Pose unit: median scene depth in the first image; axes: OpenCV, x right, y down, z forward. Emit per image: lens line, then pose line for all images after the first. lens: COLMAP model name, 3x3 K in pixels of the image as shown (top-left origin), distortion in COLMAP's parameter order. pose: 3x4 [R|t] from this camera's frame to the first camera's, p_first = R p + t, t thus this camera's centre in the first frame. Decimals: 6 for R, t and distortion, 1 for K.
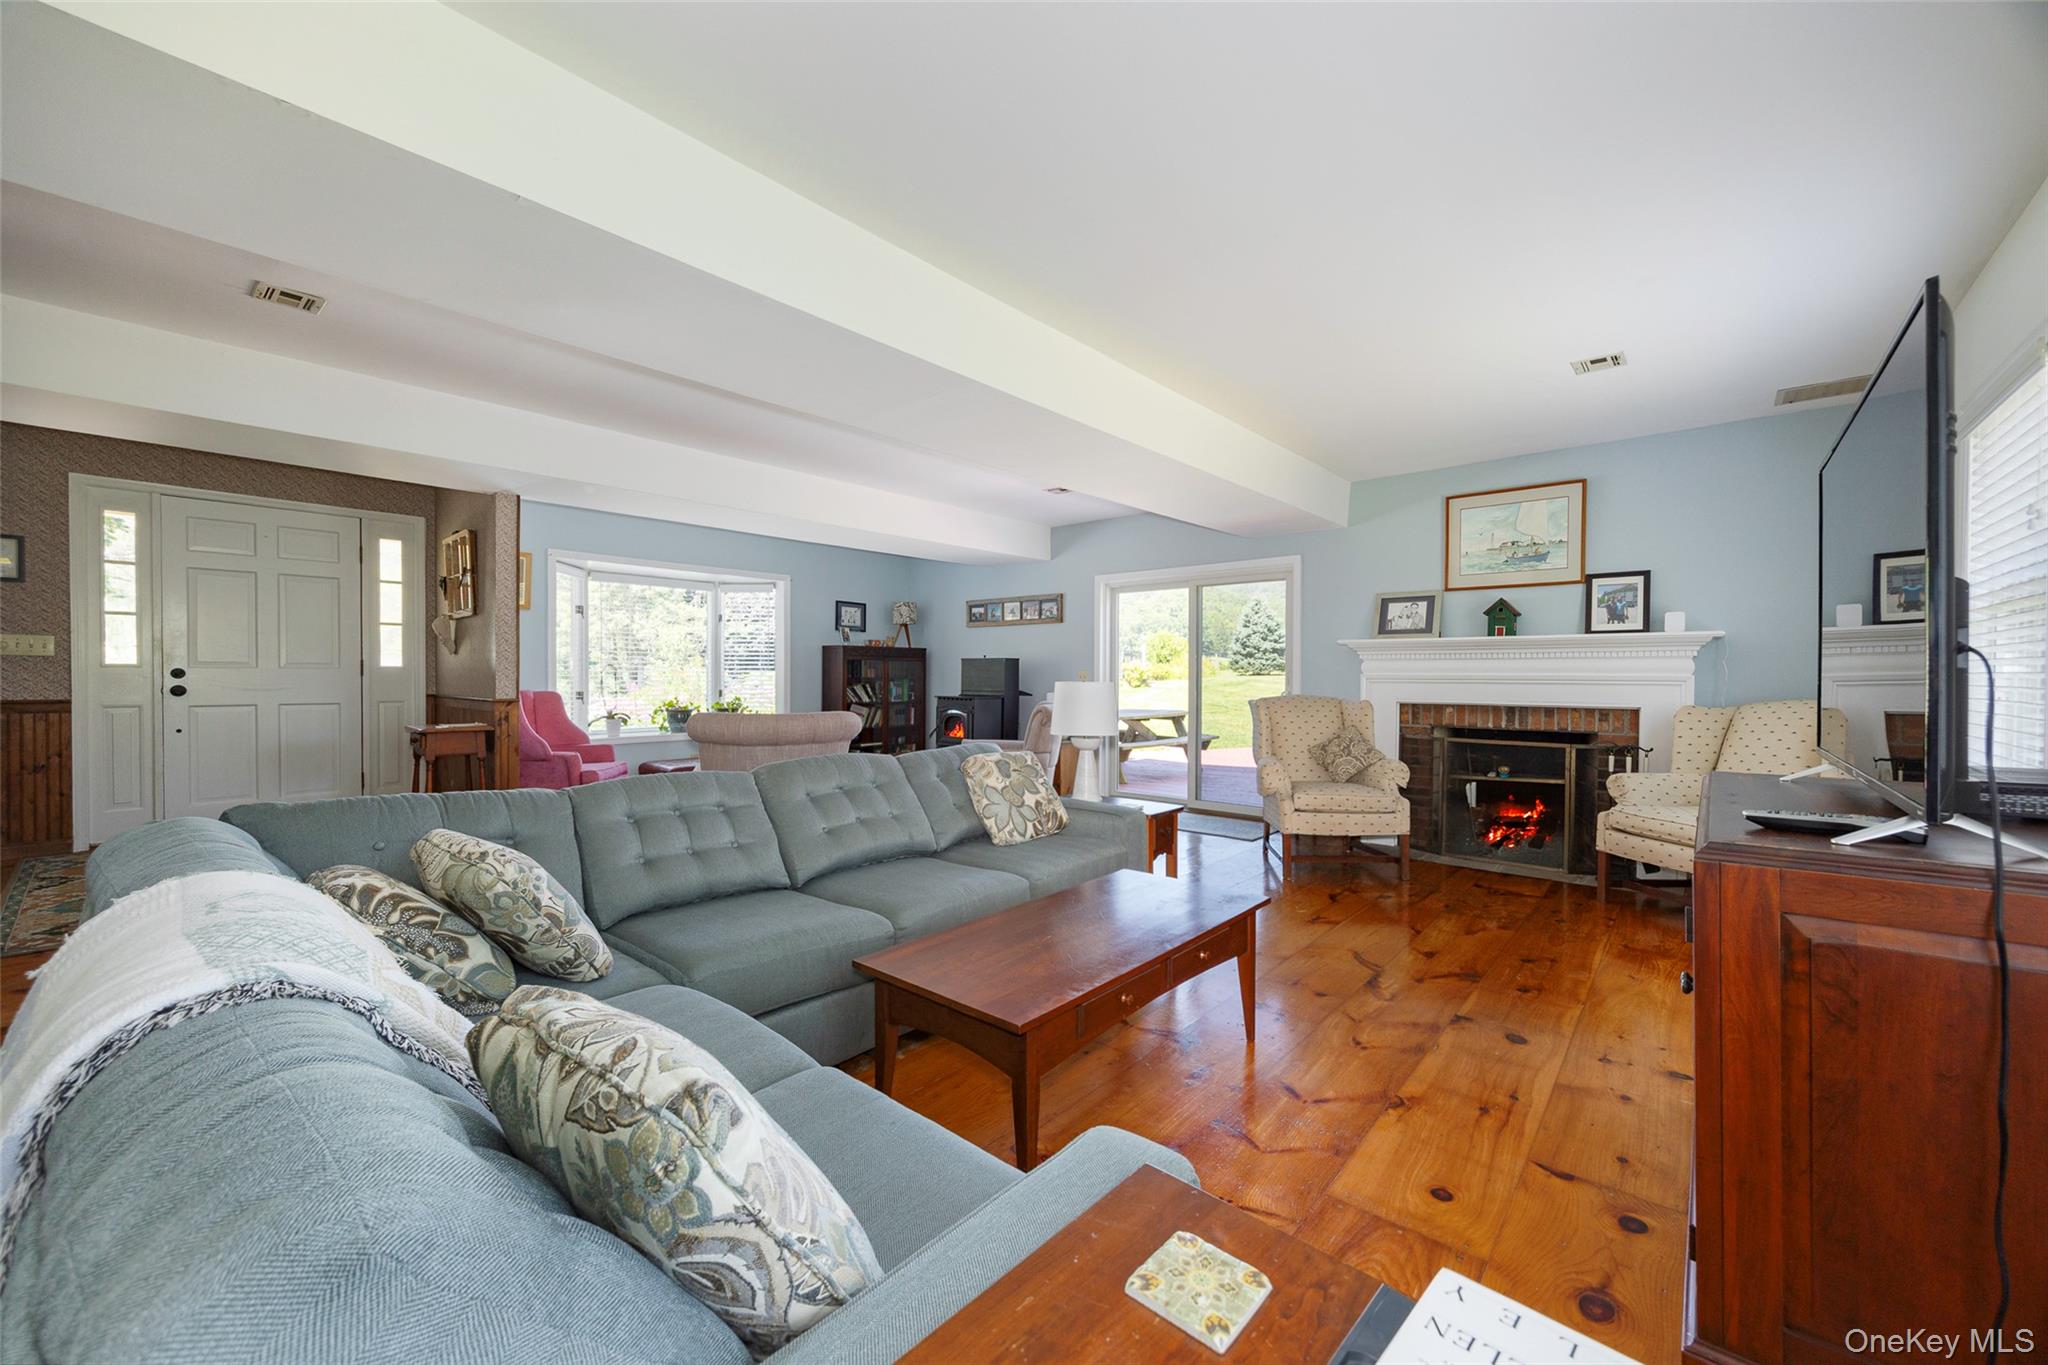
lens RADIAL K [[788.6, 0, 1024.0], [0, 788.6, 682.5], [0, 0, 1]] dist [0.000204, 0.000002]
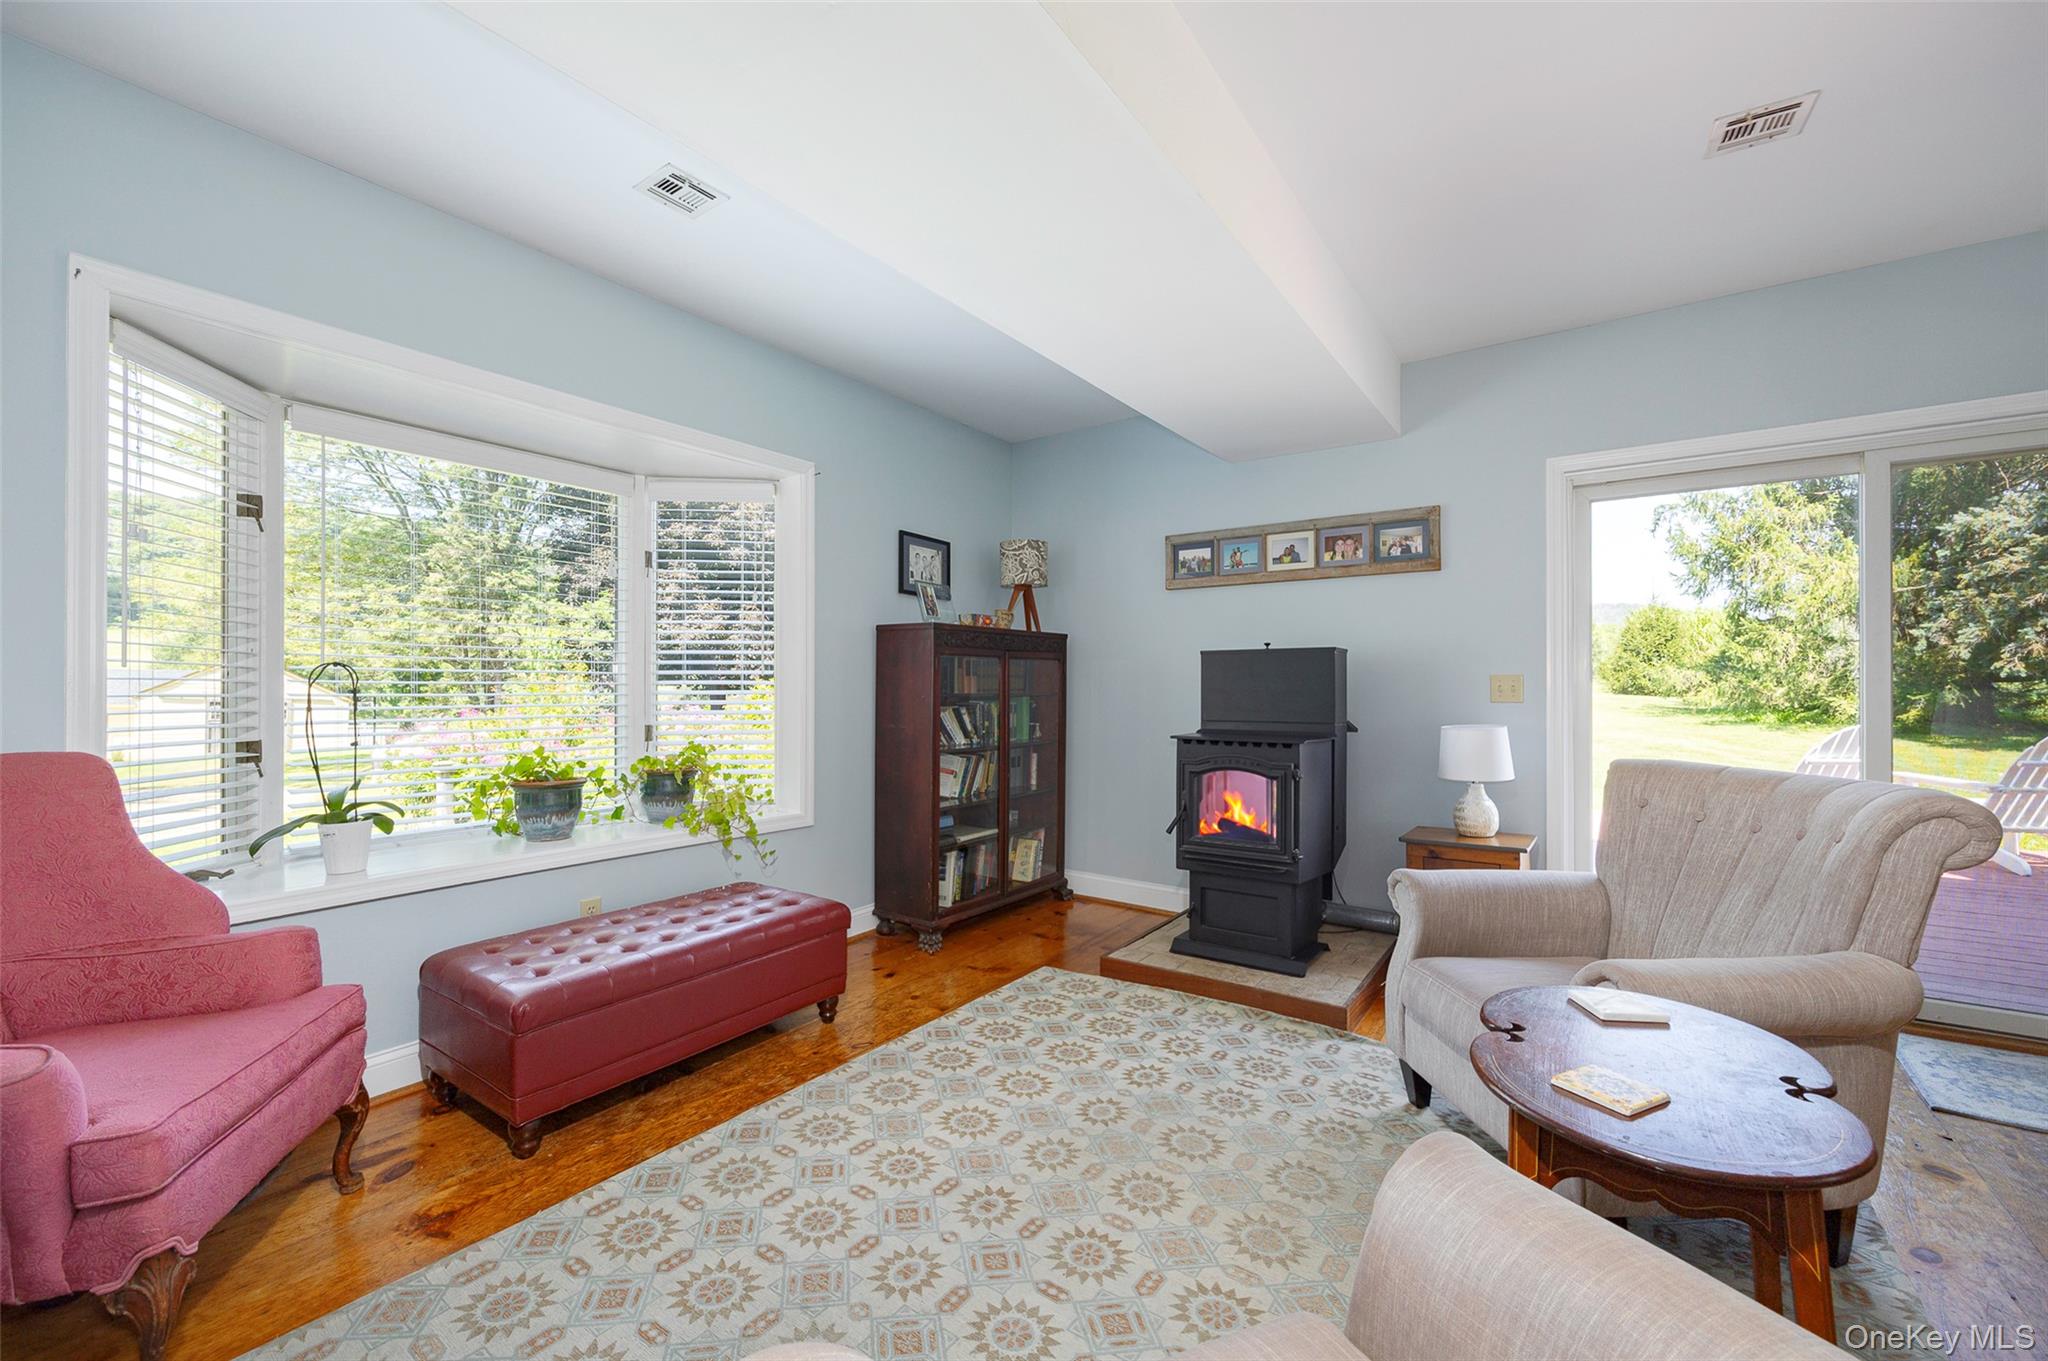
lens RADIAL K [[853.3, 0, 1024.0], [0, 853.3, 680.5], [0, 0, 1]] dist [0.000641, 0.000060]
pose [[0.995455, -0.004061, 0.095144, -0.212078], [0.005884, 0.999804, -0.018887, -0.004299], [-0.095048, 0.019361, 0.995284, 0.486271]]
